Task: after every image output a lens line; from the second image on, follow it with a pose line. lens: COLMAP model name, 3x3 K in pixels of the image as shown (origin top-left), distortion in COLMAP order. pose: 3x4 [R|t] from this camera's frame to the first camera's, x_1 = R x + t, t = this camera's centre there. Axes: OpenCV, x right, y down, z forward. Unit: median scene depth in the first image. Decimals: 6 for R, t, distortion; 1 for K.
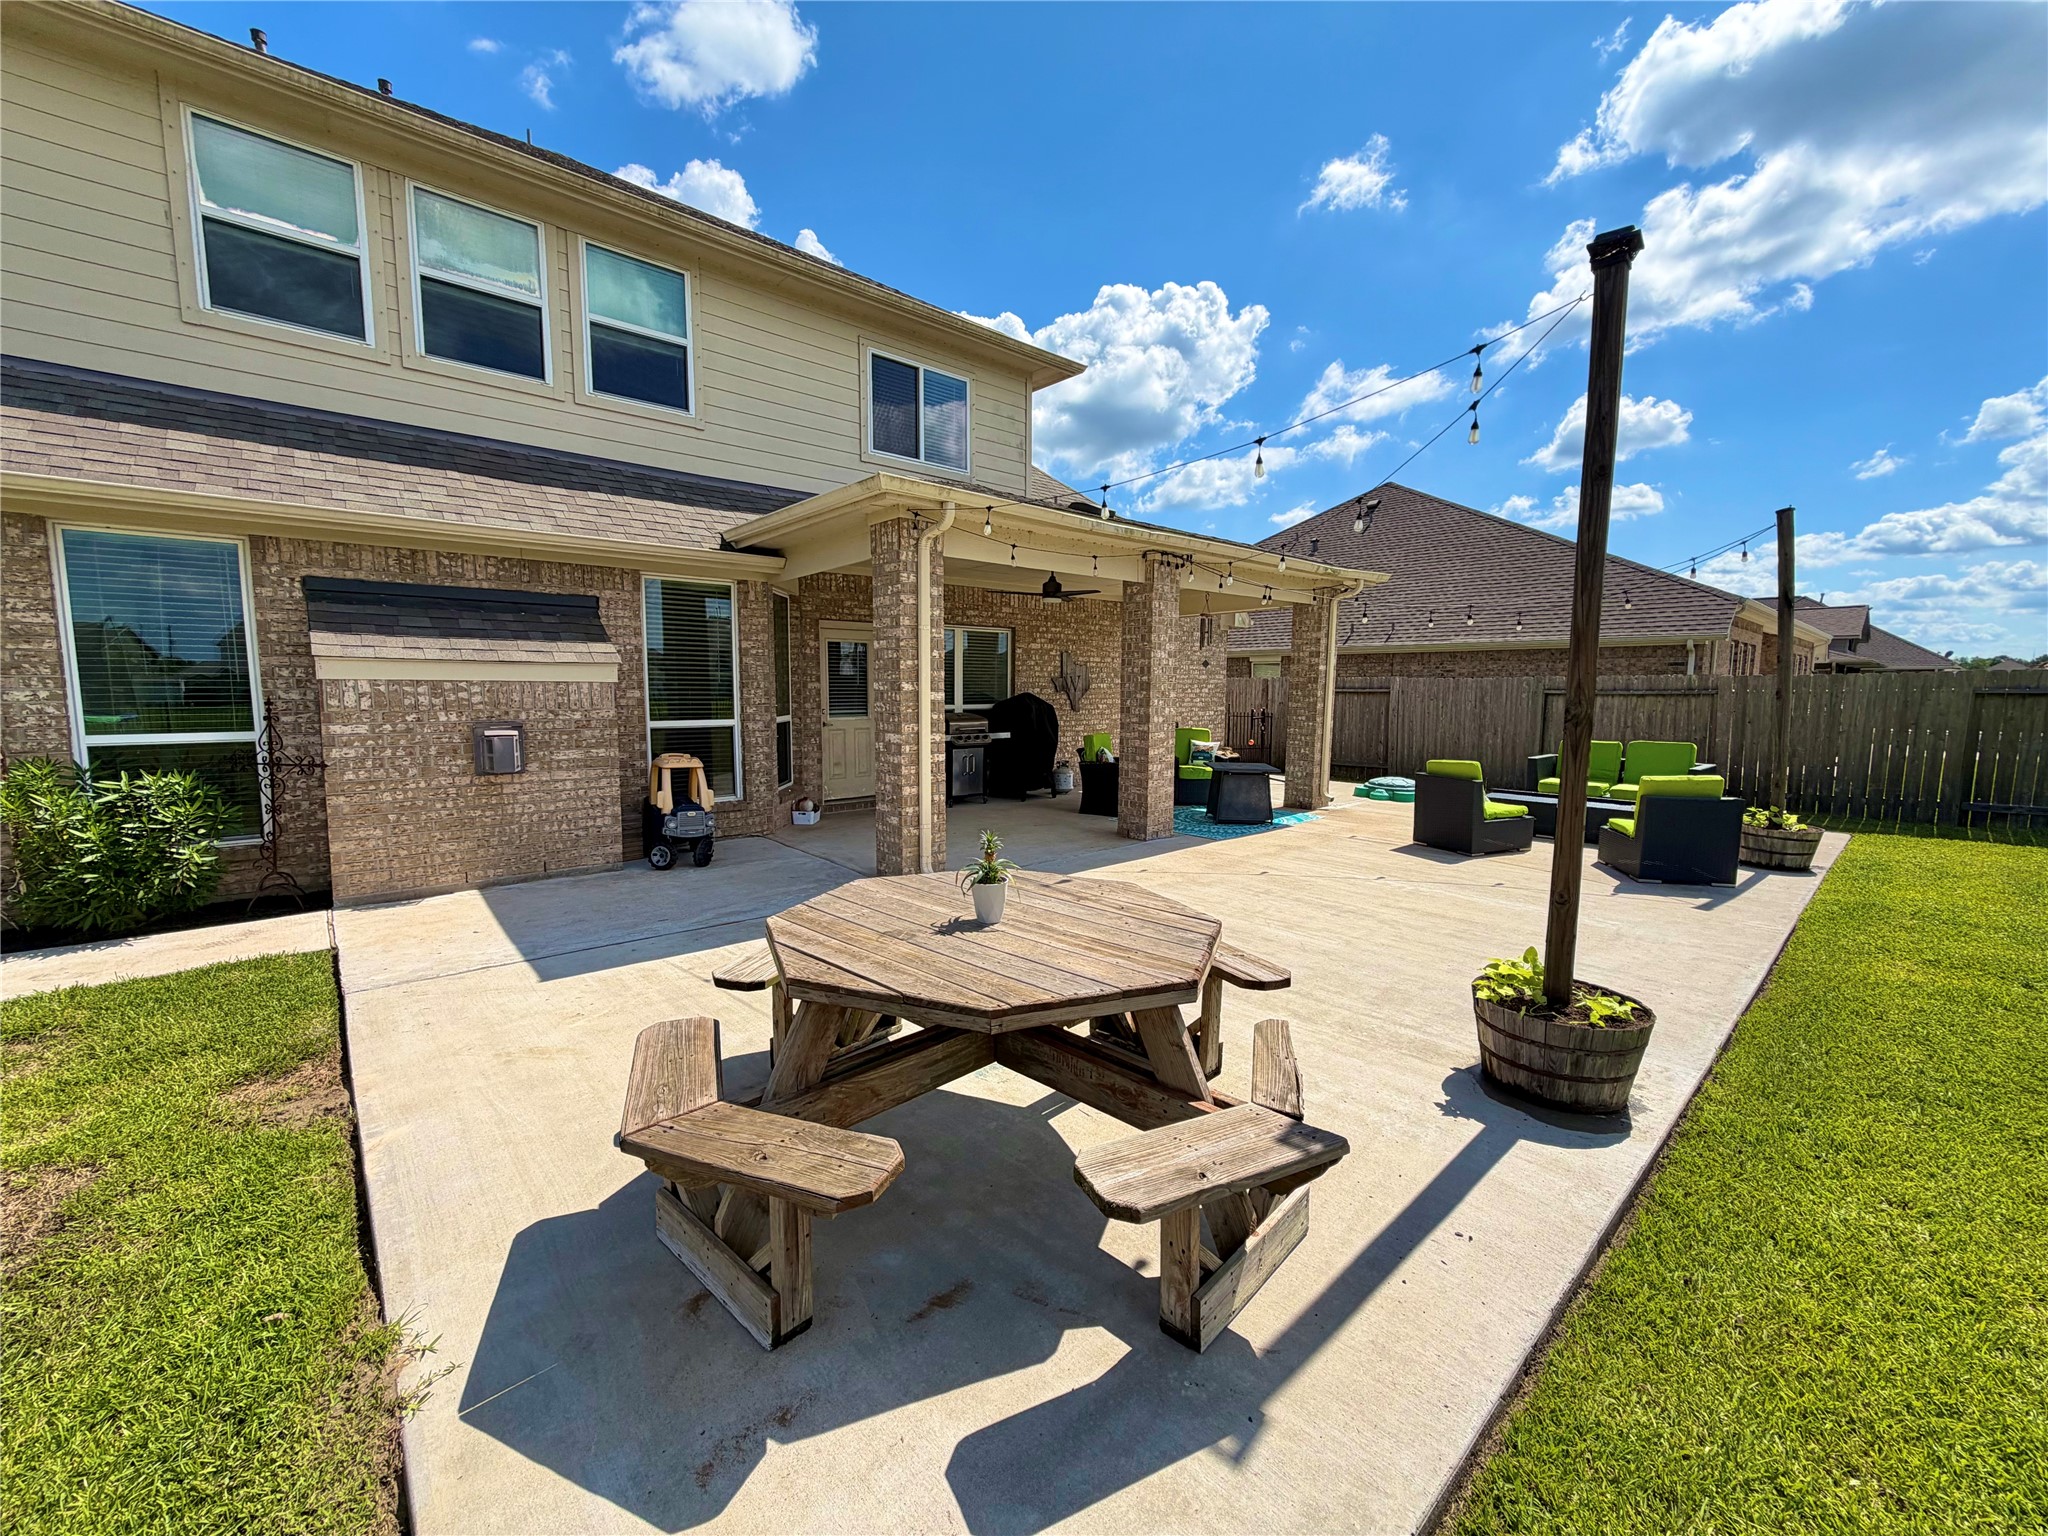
lens RADIAL K [[816.2, 0, 1016.8], [0, 816.2, 763.7], [0, 0, 1]] dist [-0.000243, 0.000129]
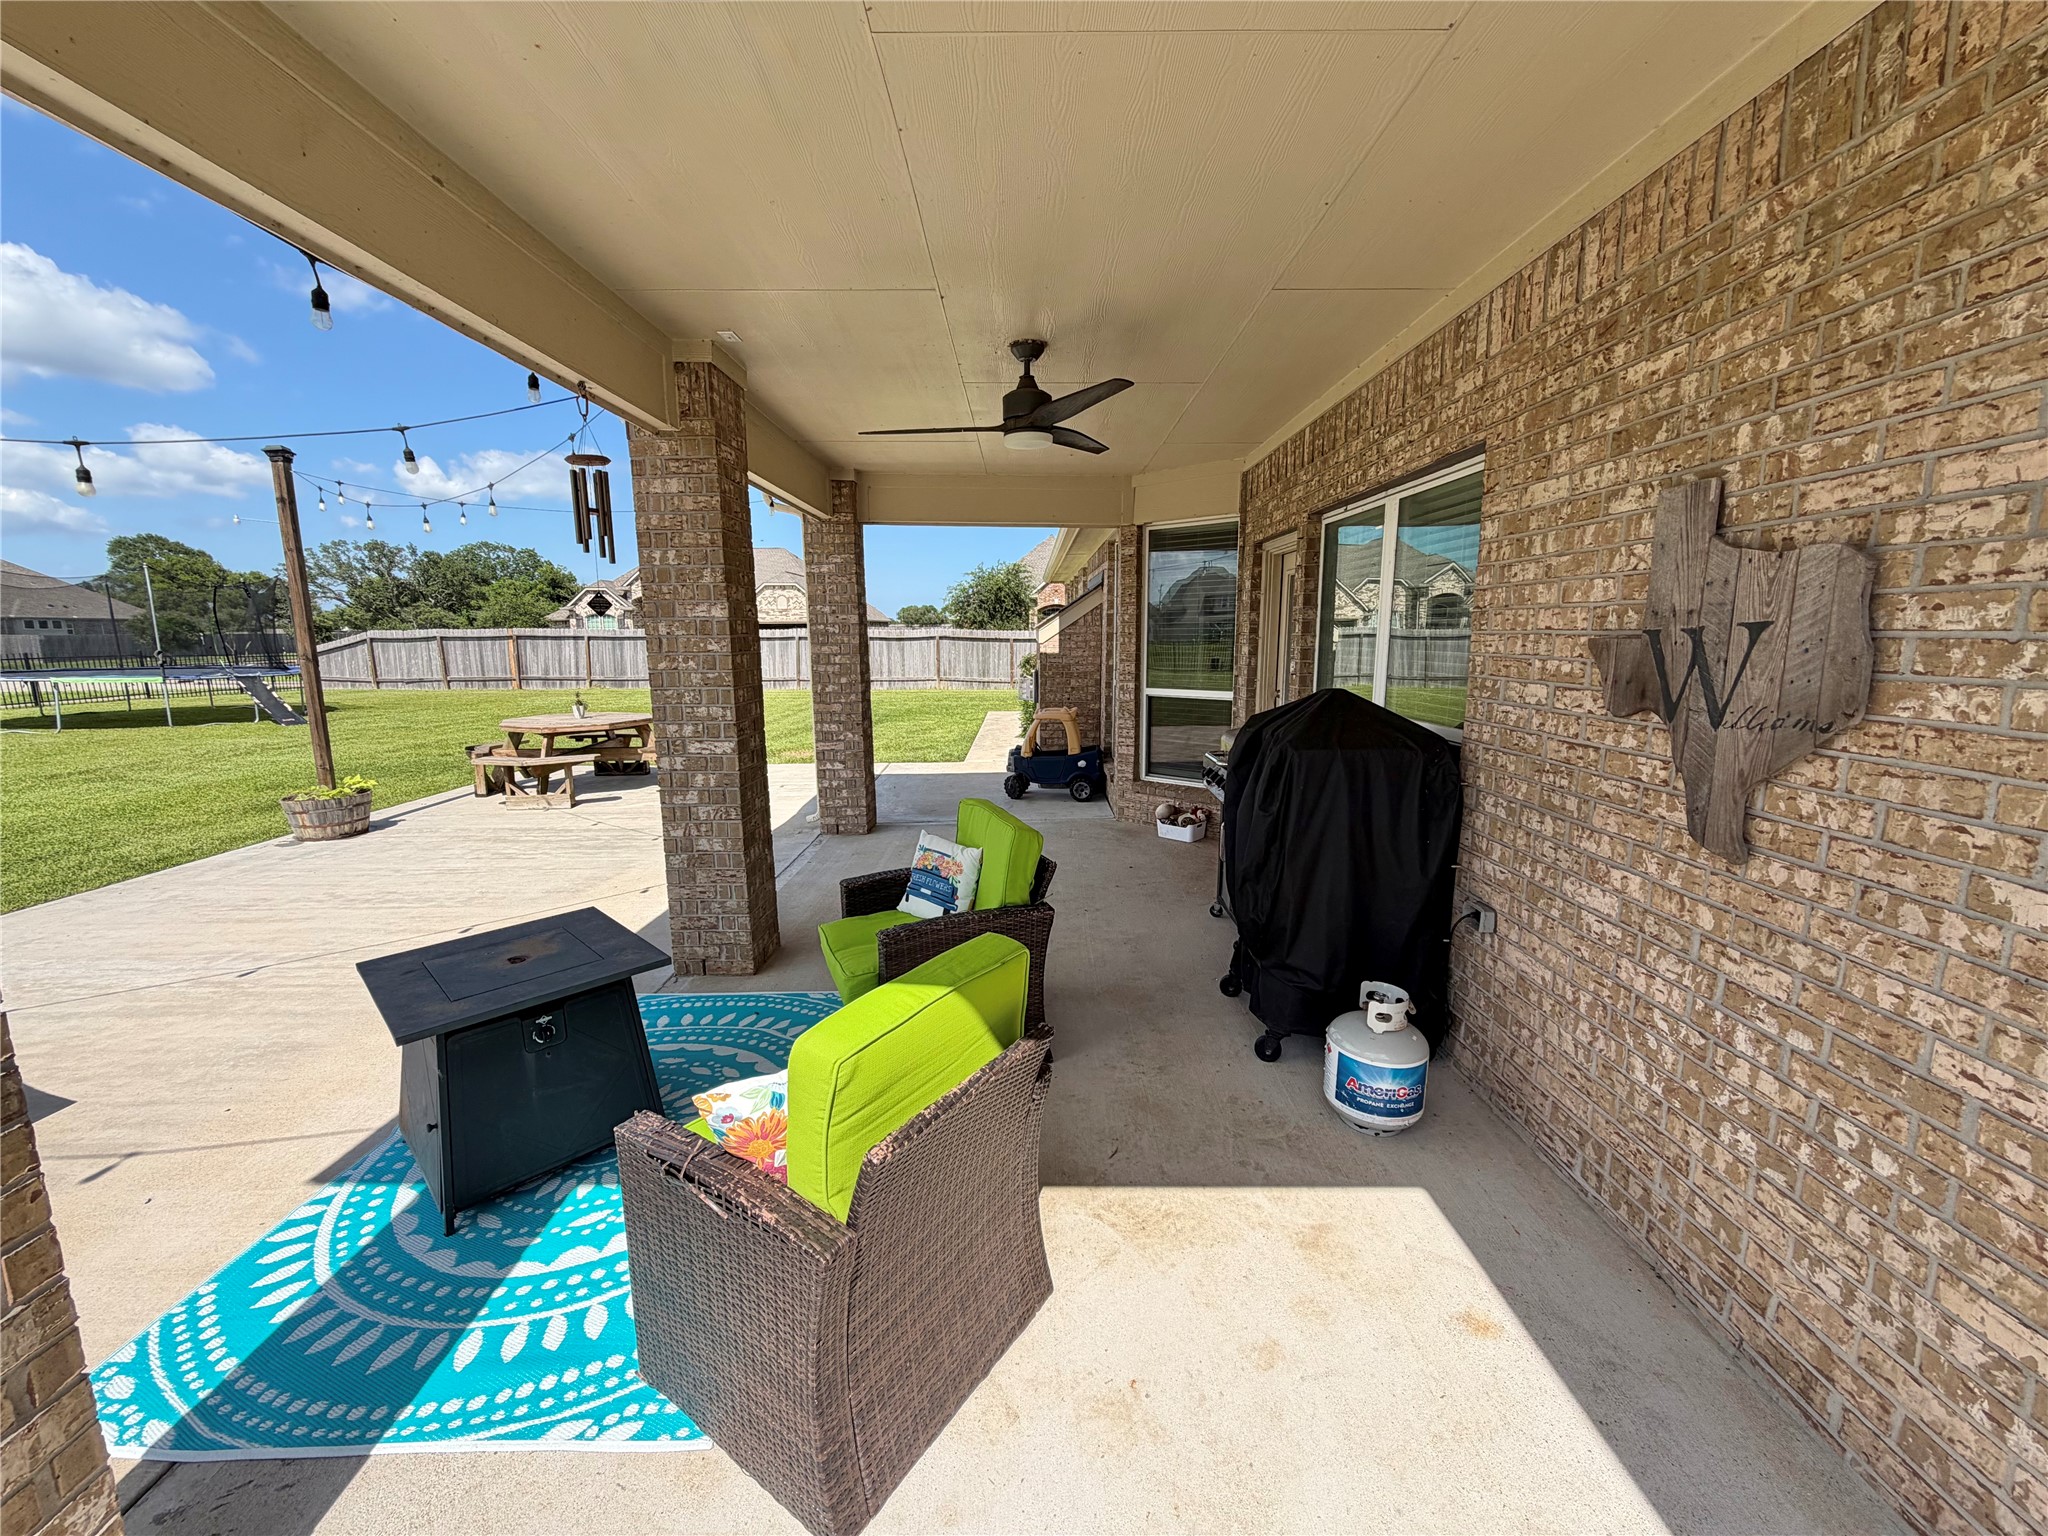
lens RADIAL K [[816.2, 0, 1036.2], [0, 816.2, 766.6], [0, 0, 1]] dist [-0.000243, 0.000129]
pose [[-0.654830, 0.122682, -0.745752, 0.515933], [-0.069814, 0.972699, 0.221318, -0.198559], [0.752544, 0.196990, -0.628388, 1.874734]]
